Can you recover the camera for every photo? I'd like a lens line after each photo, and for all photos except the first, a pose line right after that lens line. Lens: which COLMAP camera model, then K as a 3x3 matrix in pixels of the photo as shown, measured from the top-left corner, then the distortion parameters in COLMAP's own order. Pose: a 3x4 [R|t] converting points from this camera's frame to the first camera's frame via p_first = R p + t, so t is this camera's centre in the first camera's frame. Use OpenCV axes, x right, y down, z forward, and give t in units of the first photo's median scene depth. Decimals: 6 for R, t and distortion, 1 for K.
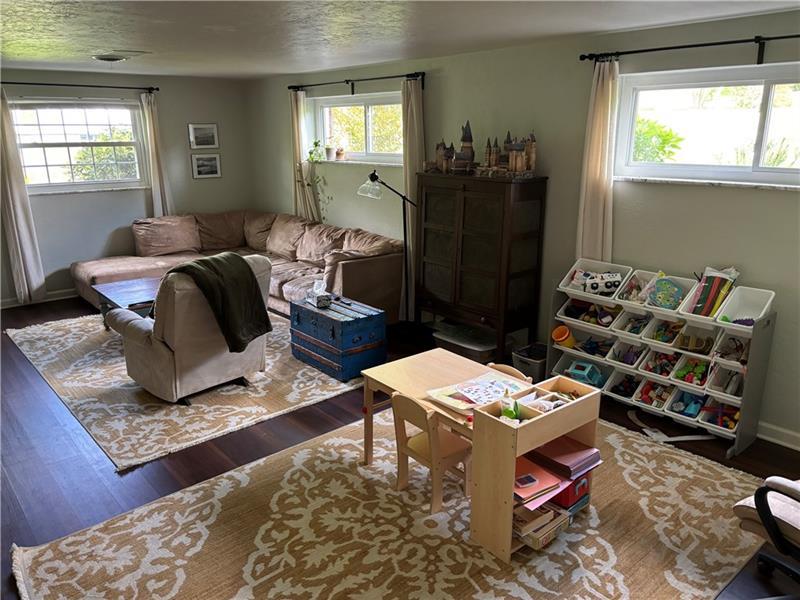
lens RADIAL K [[607.2, 0, 409.6], [0, 607.2, 301.7], [0, 0, 1]] dist [0.022090, -0.005565]
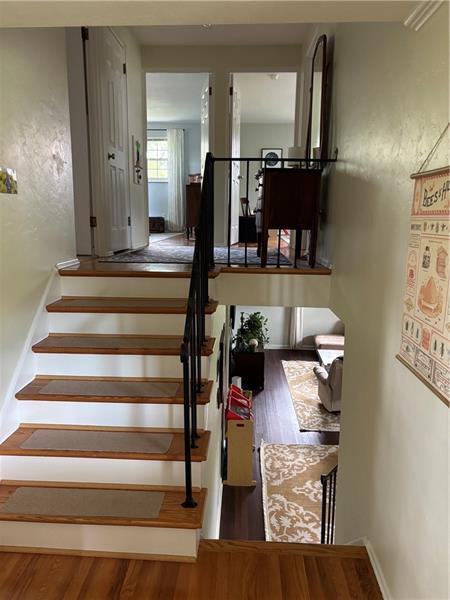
lens RADIAL K [[455.4, 0, 225.0], [0, 455.4, 300.0], [0, 0, 1]] dist [0.022090, -0.005565]
pose [[0.720441, 0.133169, -0.680611, 0.424643], [-0.205894, 0.978214, -0.026545, -0.114674], [0.662248, 0.159258, 0.732164, -0.564694]]
